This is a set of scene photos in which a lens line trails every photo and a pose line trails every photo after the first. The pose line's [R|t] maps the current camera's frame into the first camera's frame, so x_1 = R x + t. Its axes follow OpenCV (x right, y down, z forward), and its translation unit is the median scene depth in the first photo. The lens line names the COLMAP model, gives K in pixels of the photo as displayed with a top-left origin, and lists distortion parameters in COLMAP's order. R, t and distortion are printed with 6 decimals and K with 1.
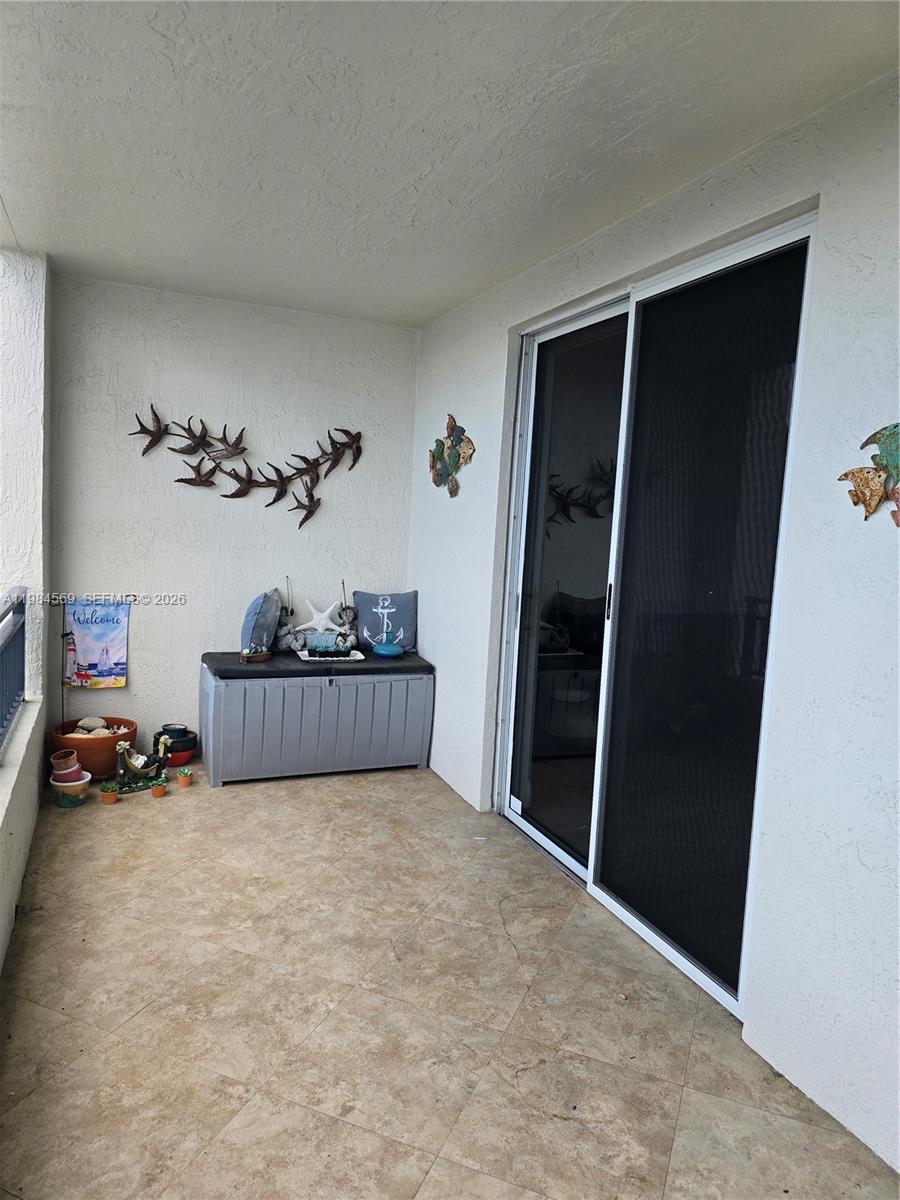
lens RADIAL K [[812.6, 0, 450.0], [0, 812.6, 597.9], [0, 0, 1]] dist [0.034139, -0.019268]
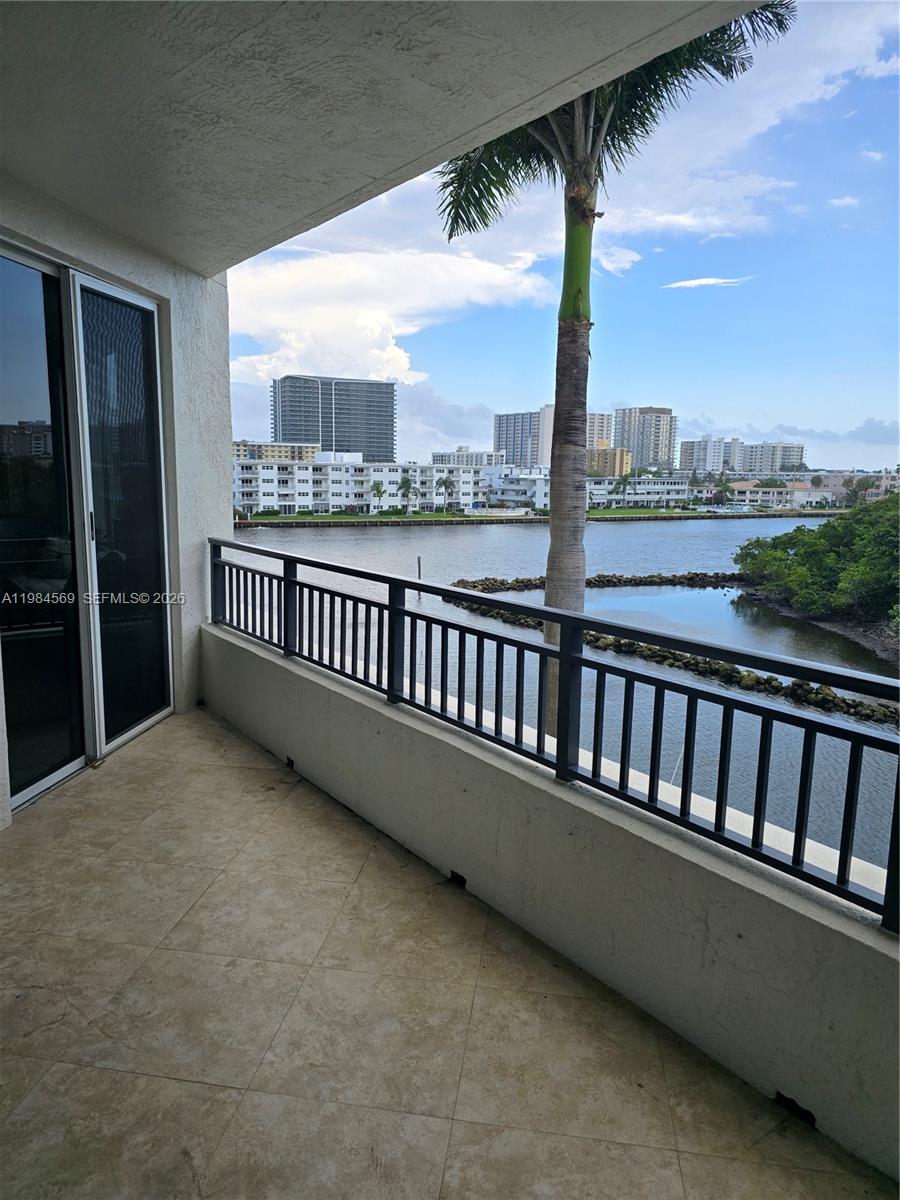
lens RADIAL K [[812.6, 0, 430.3], [0, 812.6, 598.9], [0, 0, 1]] dist [0.034139, -0.019268]
pose [[-0.972768, -0.029617, -0.229882, -0.099119], [-0.087411, 0.965447, 0.245504, -0.179762], [0.214668, 0.258913, -0.941744, 1.737667]]
